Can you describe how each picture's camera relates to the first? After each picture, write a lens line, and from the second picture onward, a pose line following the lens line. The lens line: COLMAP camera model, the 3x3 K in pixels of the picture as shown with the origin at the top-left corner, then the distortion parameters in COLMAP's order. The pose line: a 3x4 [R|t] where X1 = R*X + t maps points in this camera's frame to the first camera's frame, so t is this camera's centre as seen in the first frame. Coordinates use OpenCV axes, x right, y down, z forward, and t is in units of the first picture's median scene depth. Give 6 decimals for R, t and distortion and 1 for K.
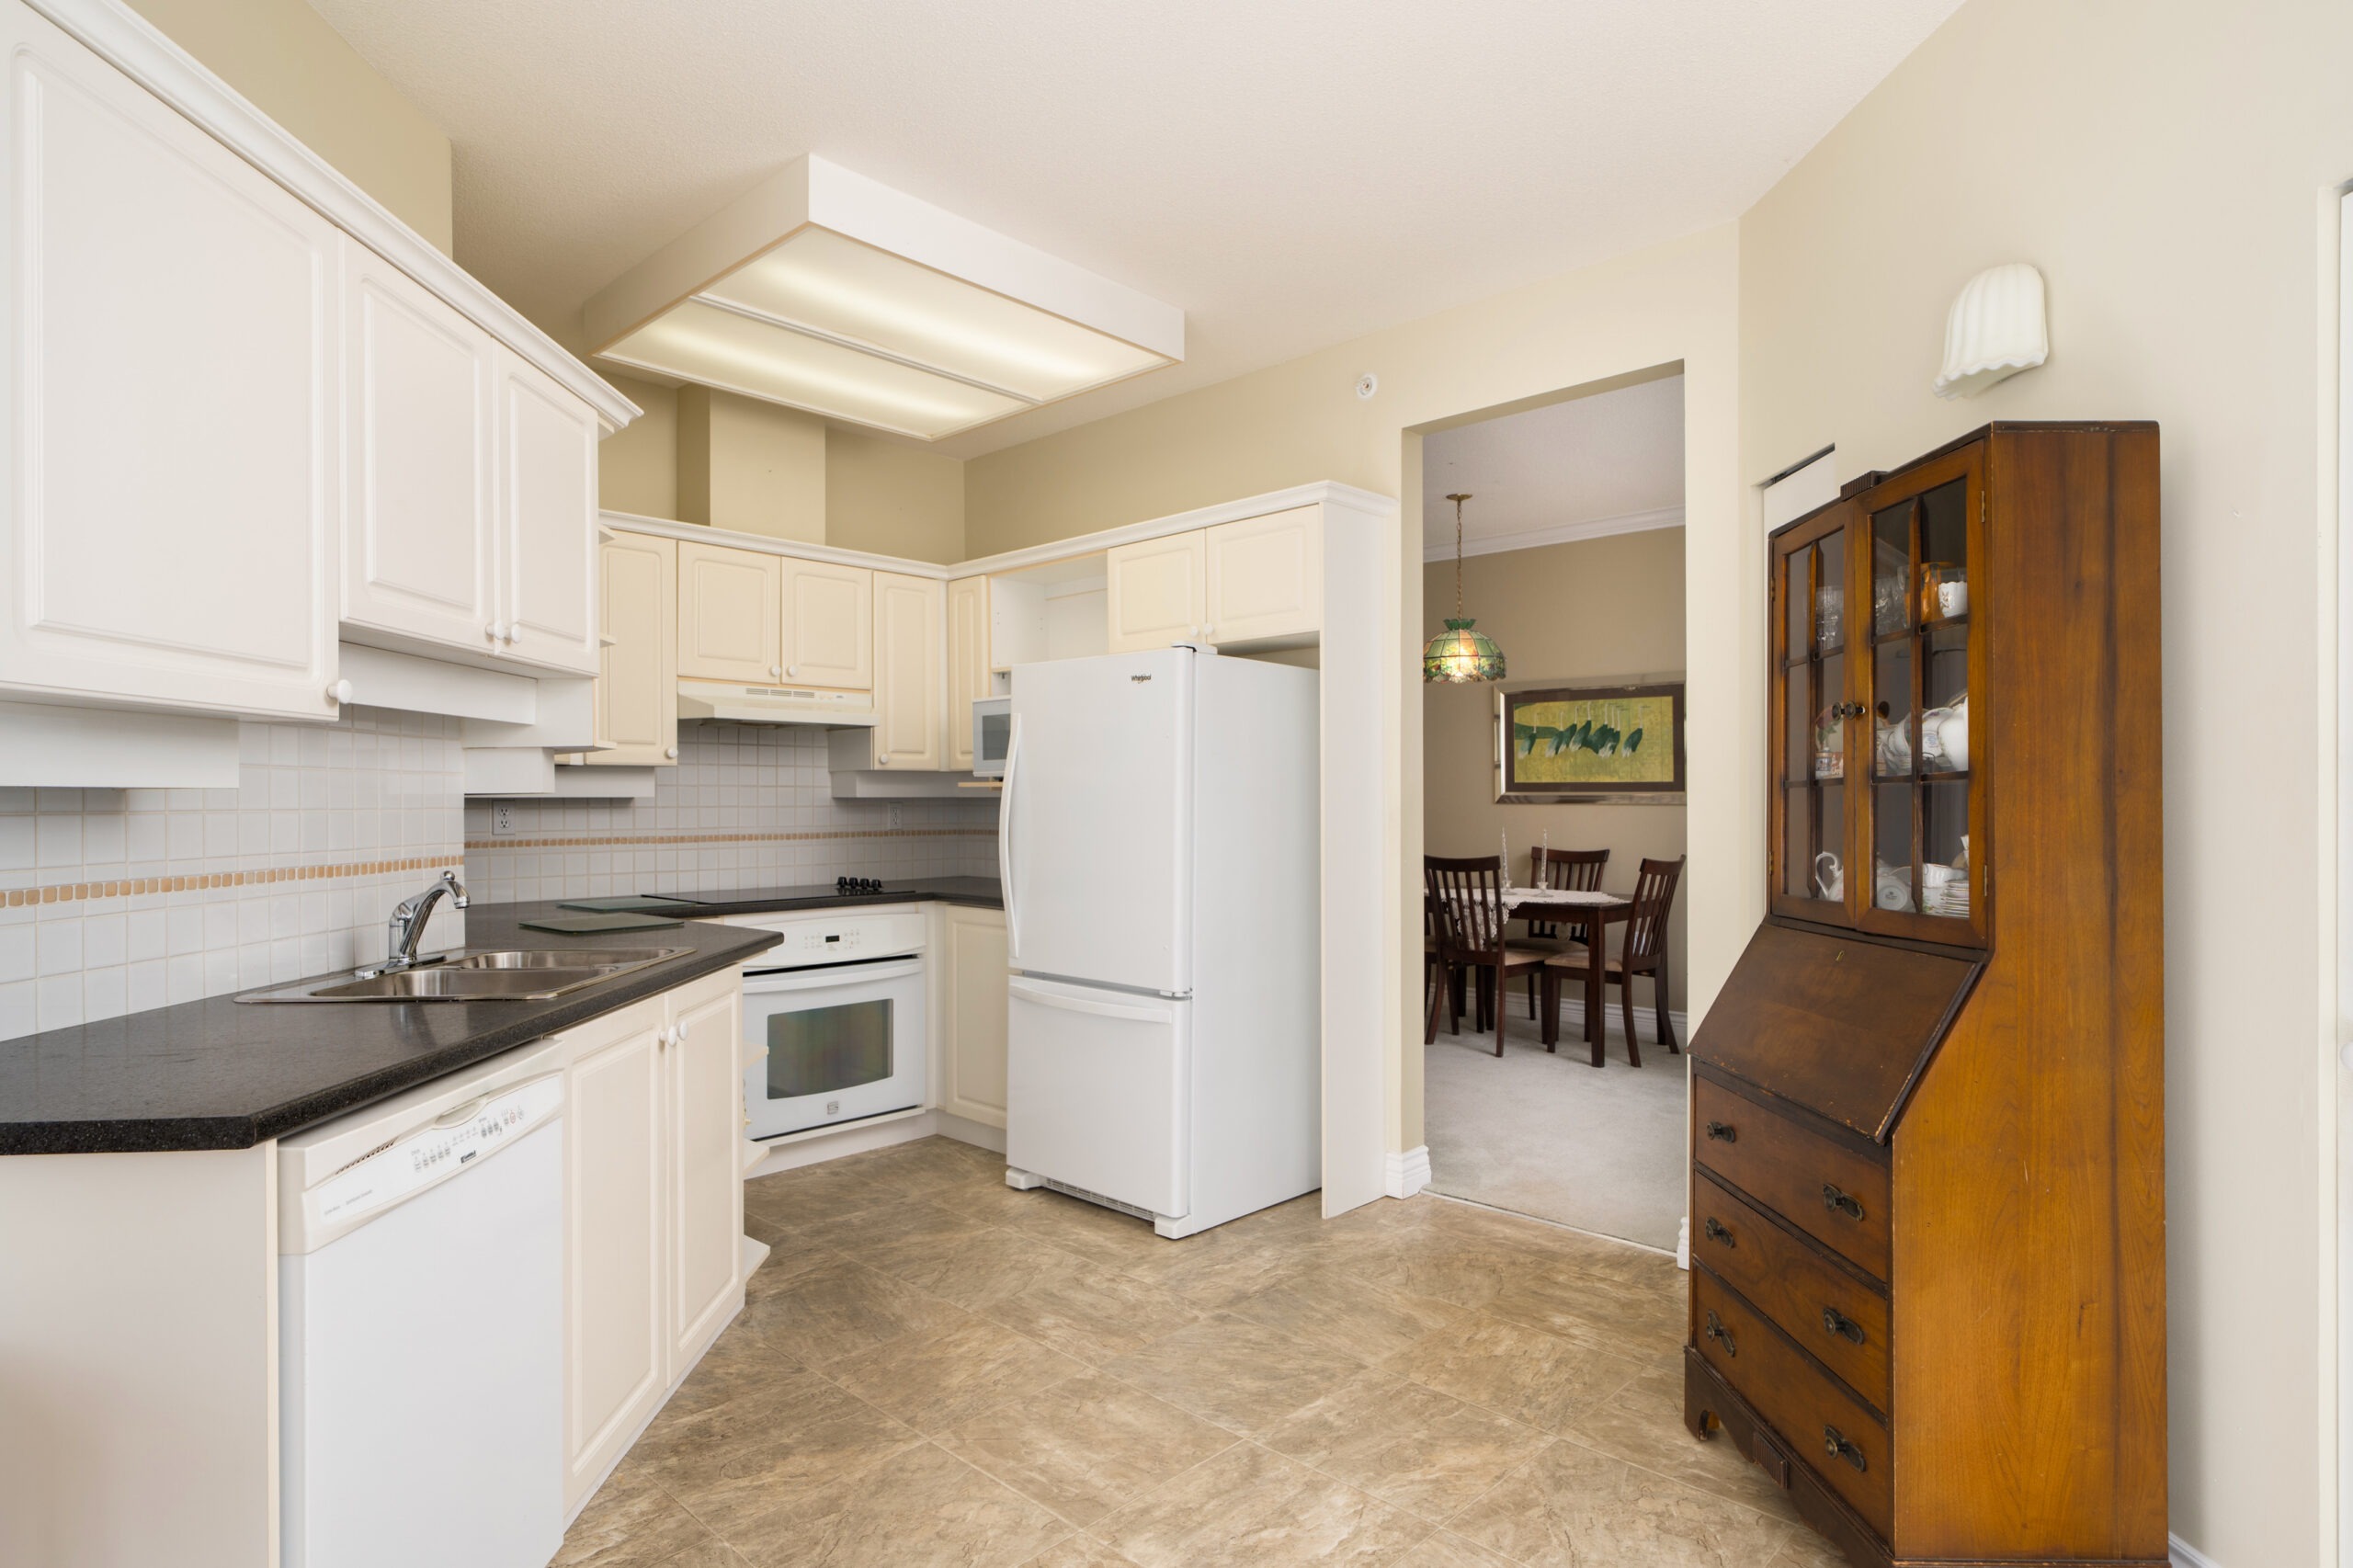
lens RADIAL K [[1246.2, 0, 1188.6], [0, 1246.2, 797.9], [0, 0, 1]] dist [0.003917, 0.000055]
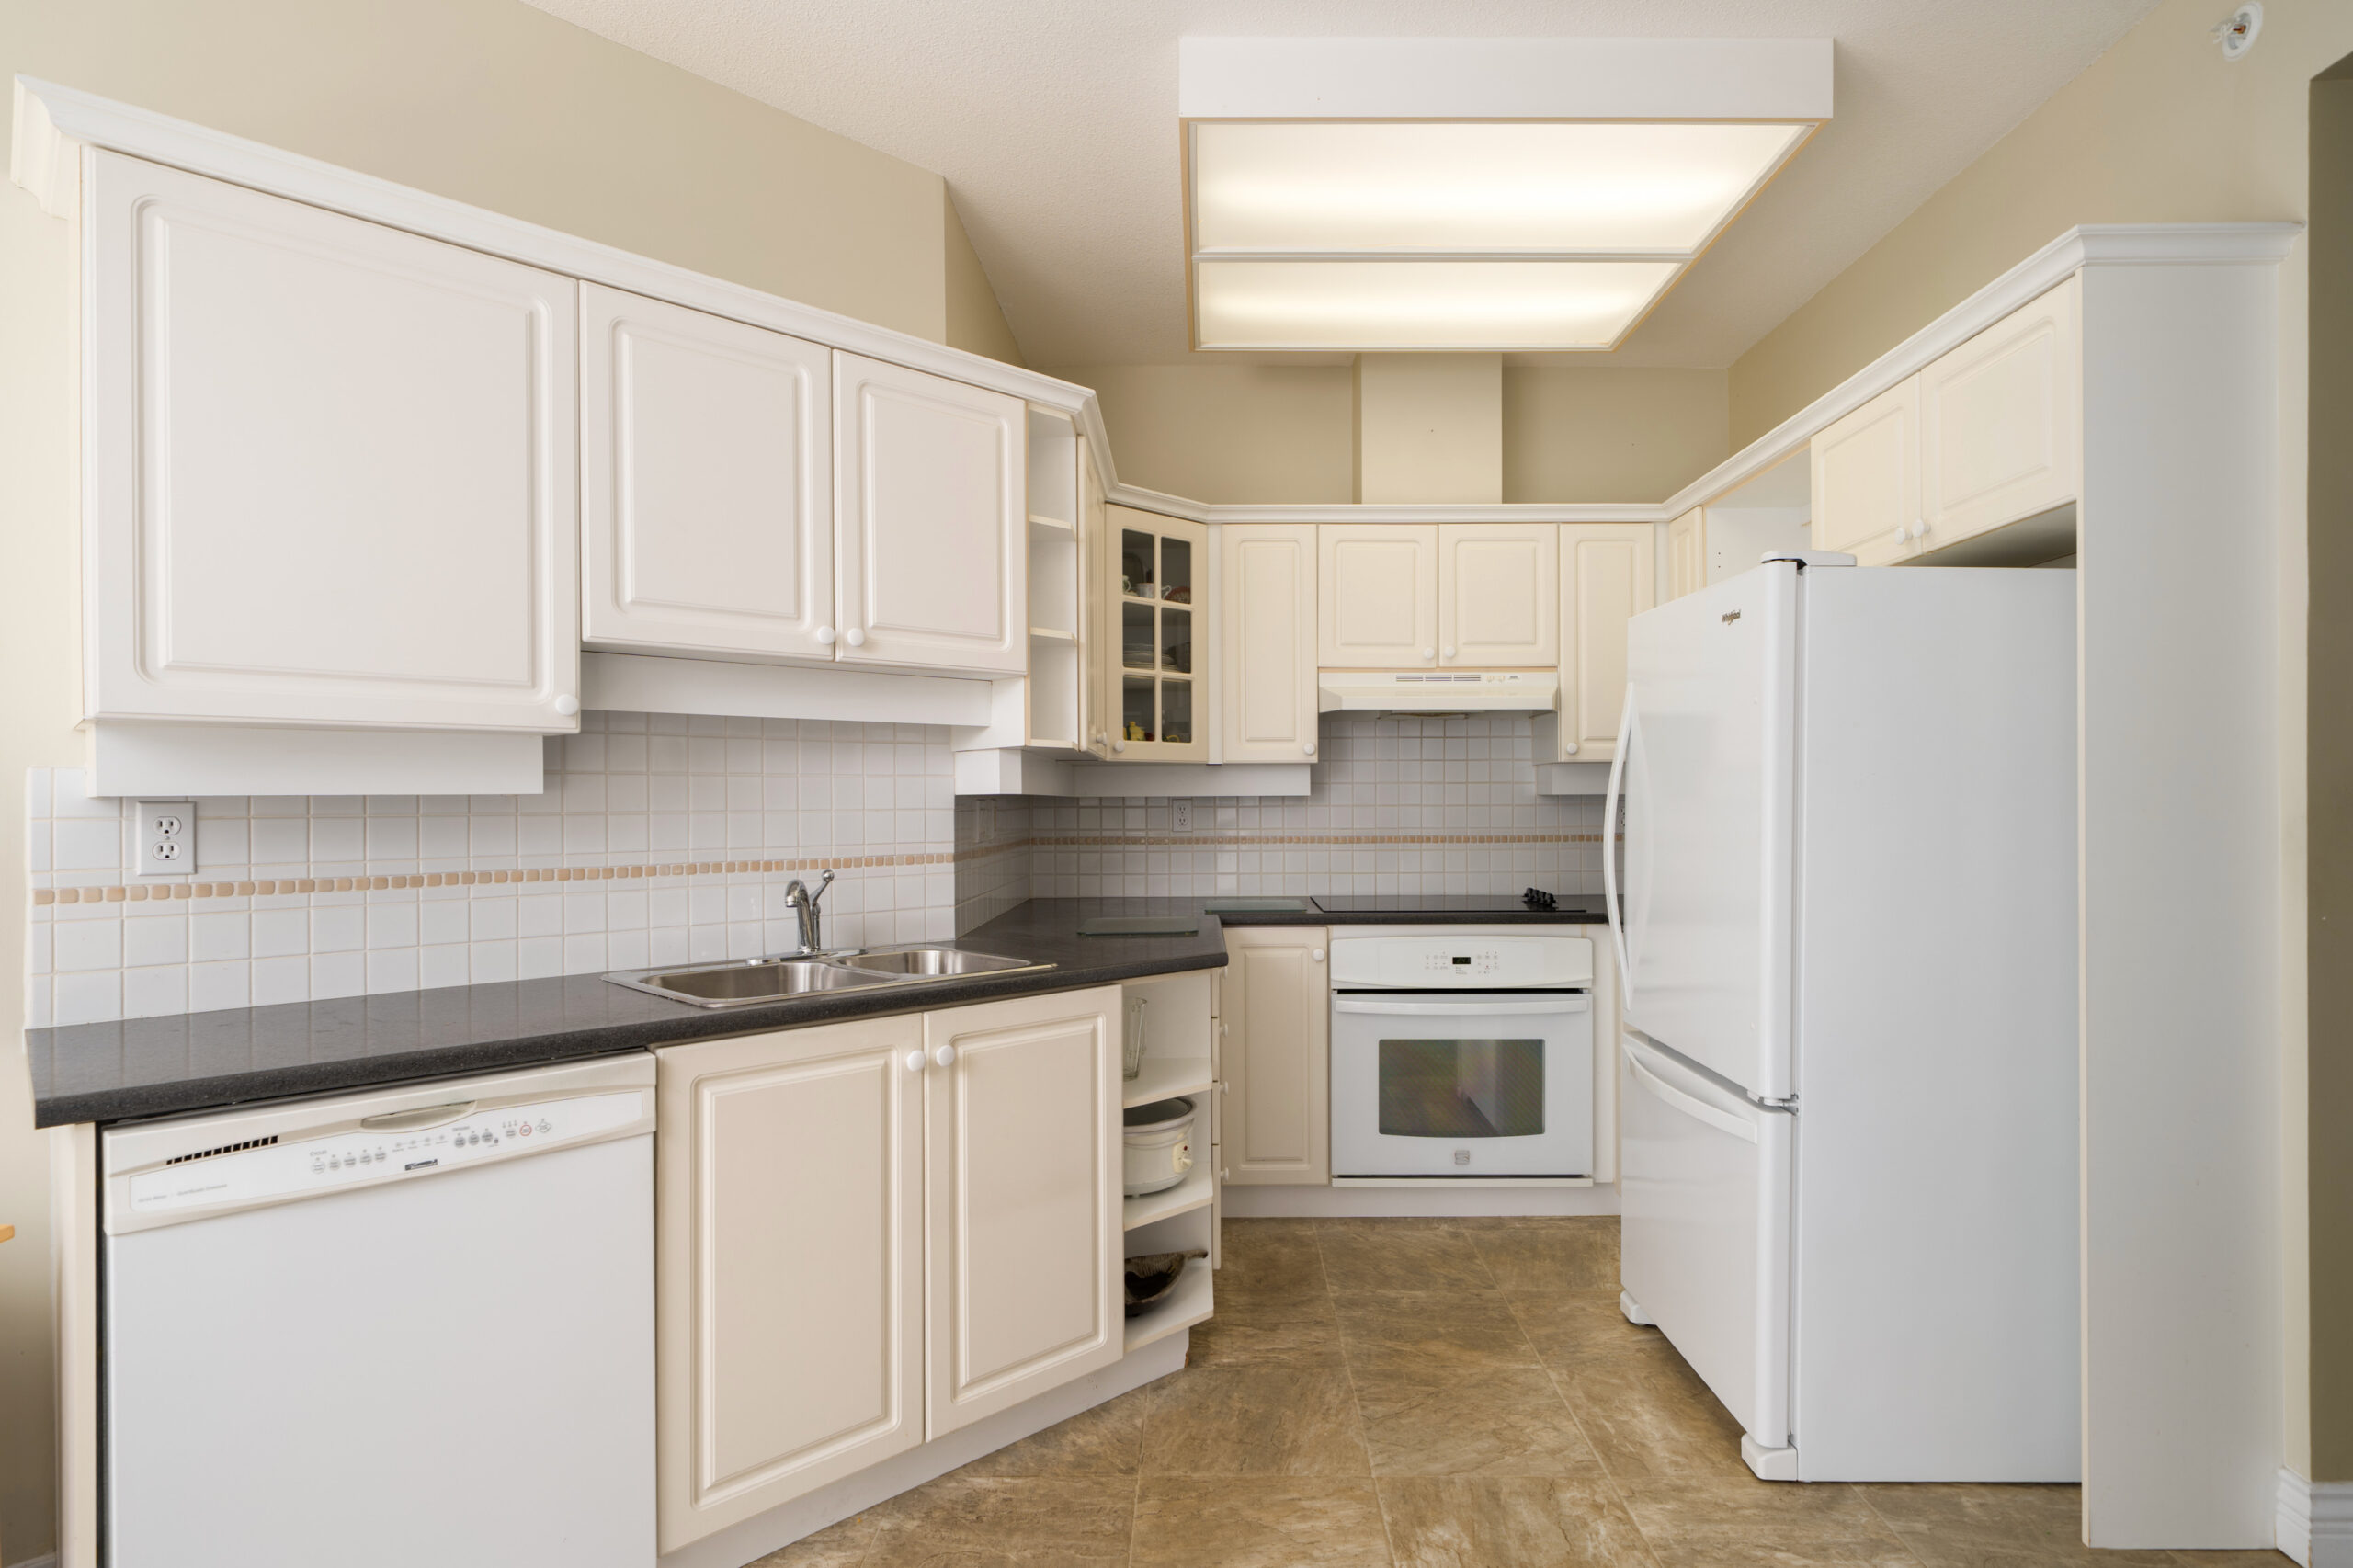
lens RADIAL K [[1246.2, 0, 1152.9], [0, 1246.2, 798.8], [0, 0, 1]] dist [0.003917, 0.000055]
pose [[0.687628, -0.000513, -0.726063, 0.209415], [0.004302, 0.999985, 0.003367, -0.002170], [0.726050, -0.005438, 0.687620, 0.281908]]
